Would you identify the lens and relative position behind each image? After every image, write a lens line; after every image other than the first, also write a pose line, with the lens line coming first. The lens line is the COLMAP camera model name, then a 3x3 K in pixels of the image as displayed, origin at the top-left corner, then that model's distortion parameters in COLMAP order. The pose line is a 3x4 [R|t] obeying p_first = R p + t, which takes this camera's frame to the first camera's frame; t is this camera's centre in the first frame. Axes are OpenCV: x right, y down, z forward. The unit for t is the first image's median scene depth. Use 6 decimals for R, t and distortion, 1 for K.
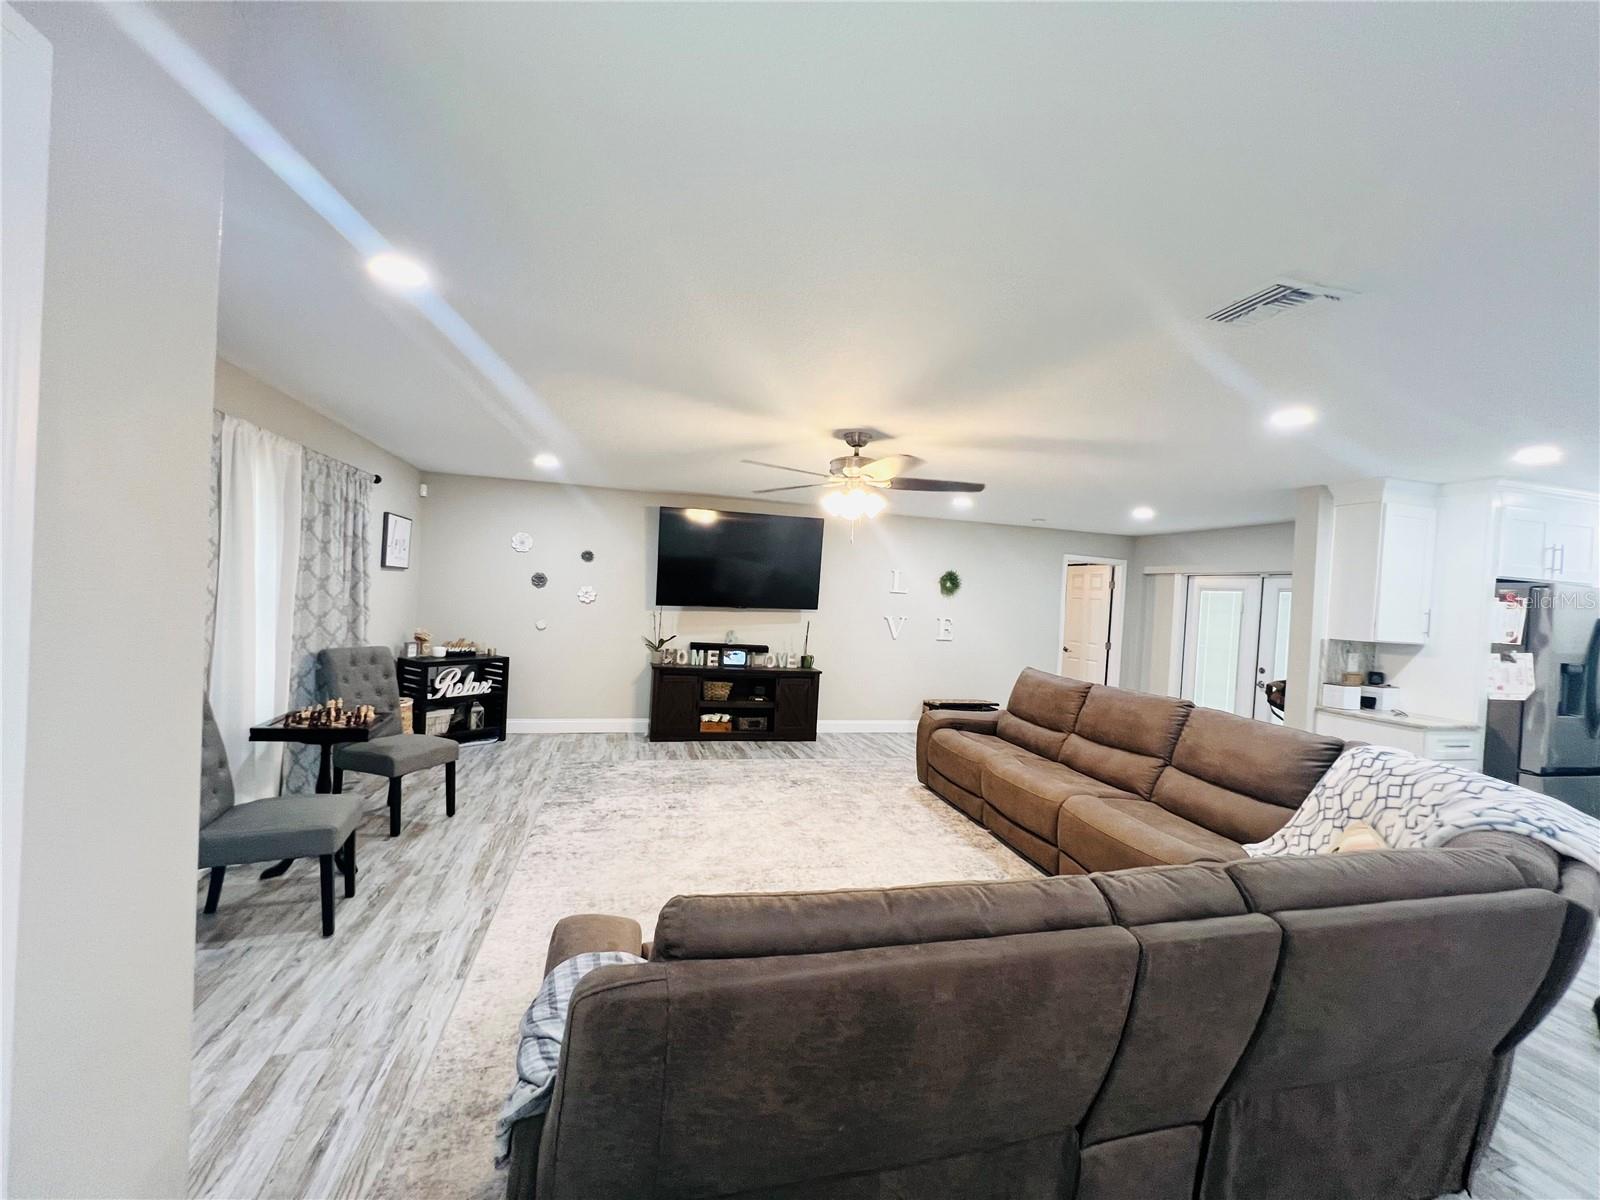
lens RADIAL K [[640.0, 0, 803.6], [0, 640.0, 603.4], [0, 0, 1]] dist [-0.002270, 0.000970]
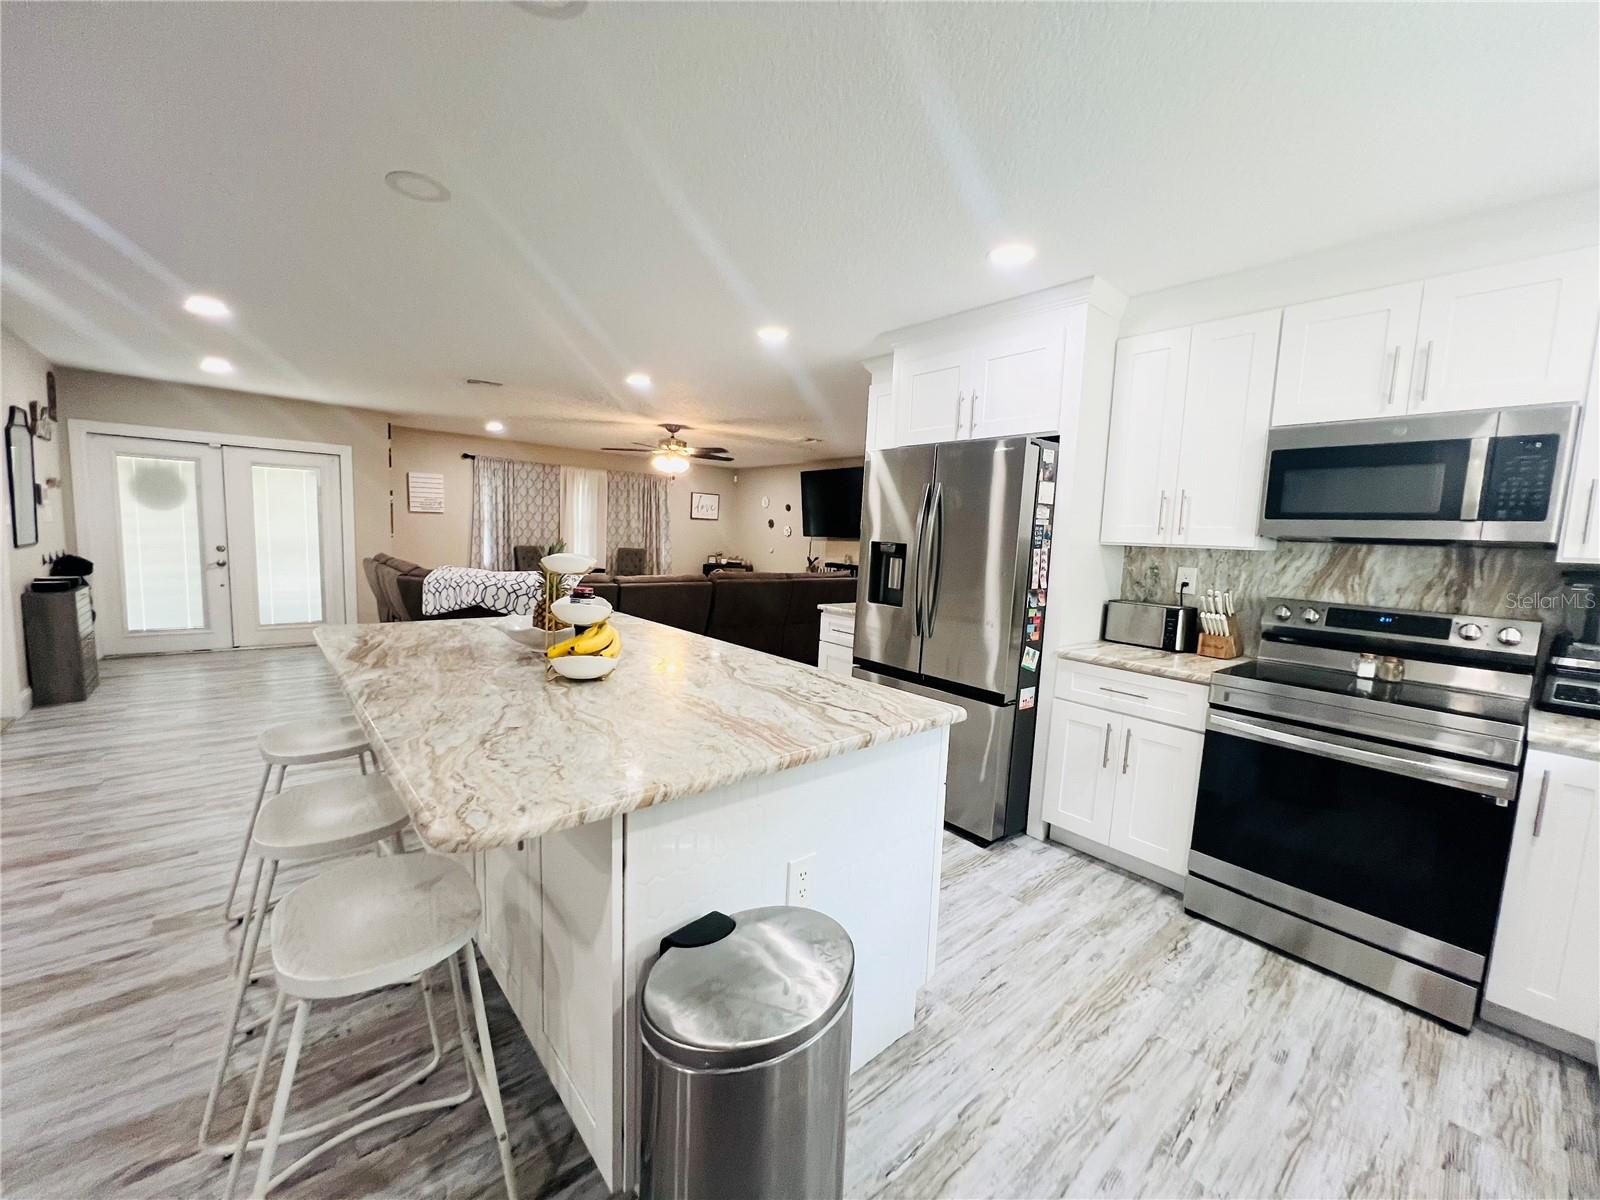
lens RADIAL K [[640.0, 0, 802.3], [0, 640.0, 603.4], [0, 0, 1]] dist [-0.002270, 0.000970]
pose [[0.437961, 0.062122, -0.896845, 1.600173], [-0.031044, 0.998060, 0.053973, 0.111100], [0.898458, 0.004204, 0.439040, 0.440316]]
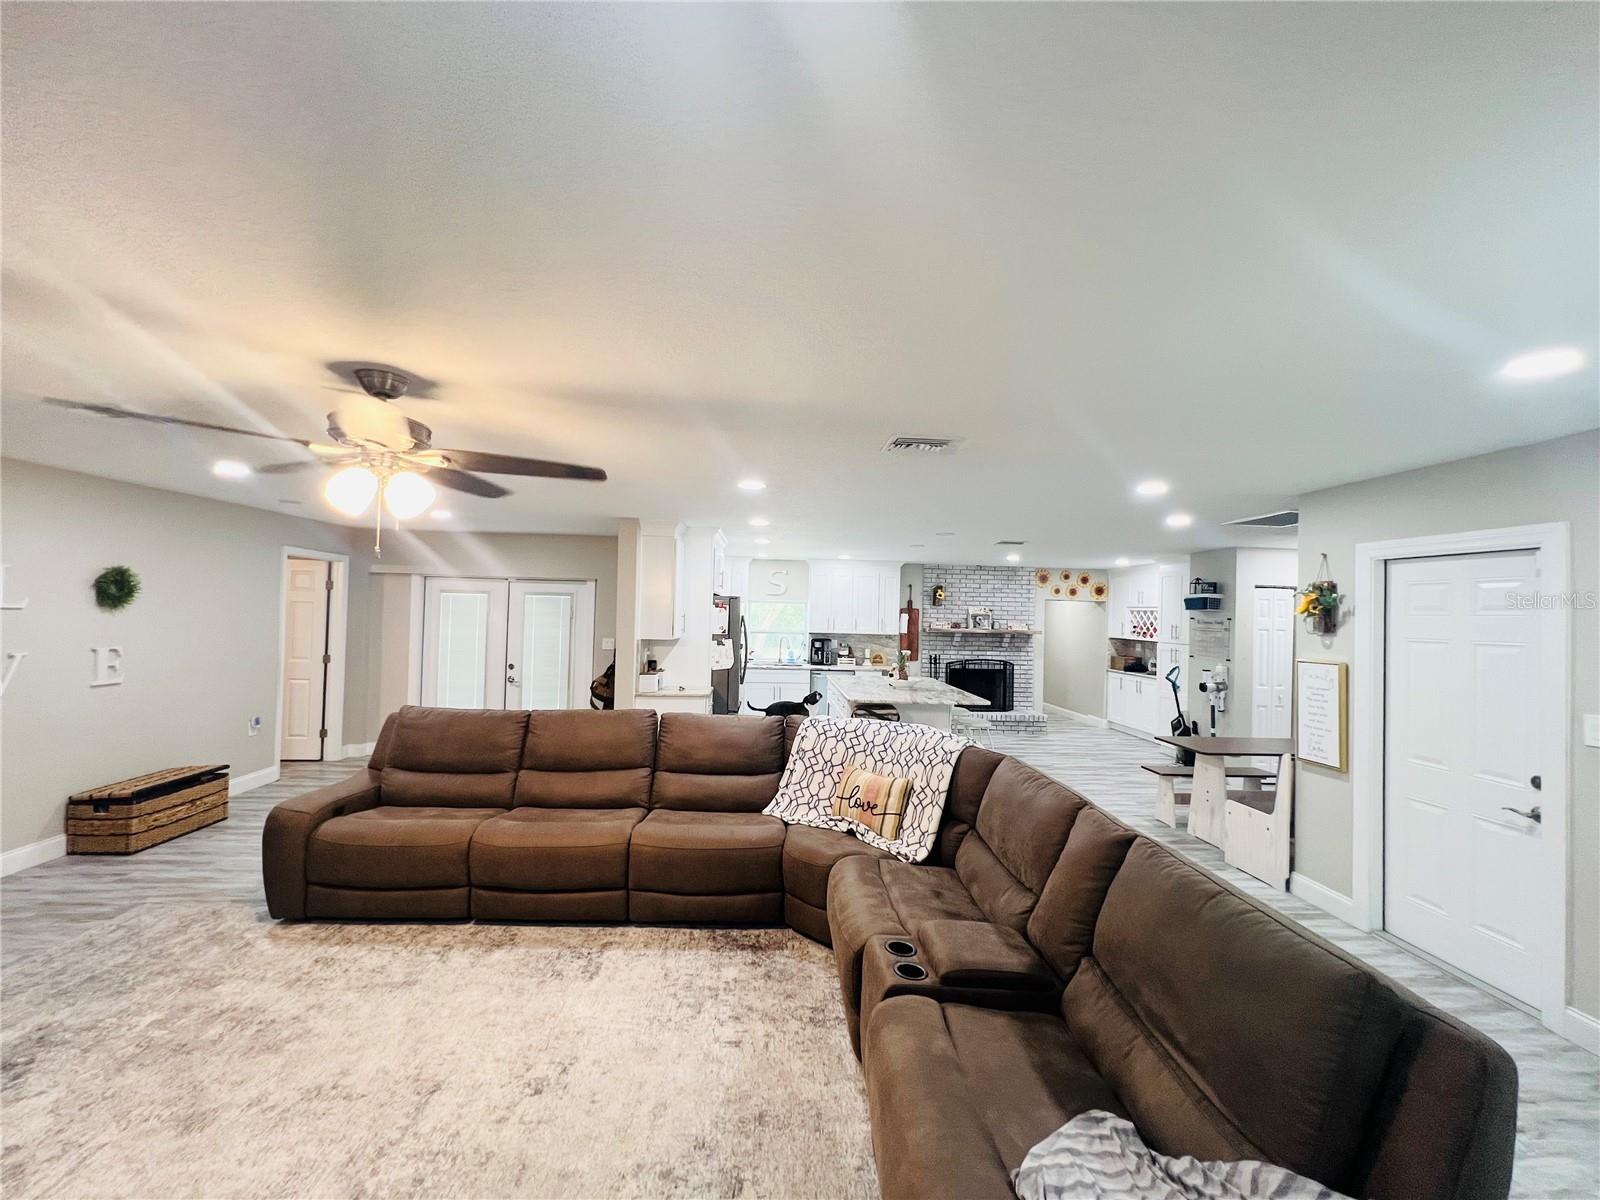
lens RADIAL K [[640.0, 0, 802.4], [0, 640.0, 602.5], [0, 0, 1]] dist [-0.002270, 0.000970]
pose [[0.205501, -0.034571, 0.978046, -0.355127], [0.000752, 0.999381, 0.035167, -0.061568], [-0.978657, -0.006491, 0.205399, 0.409010]]
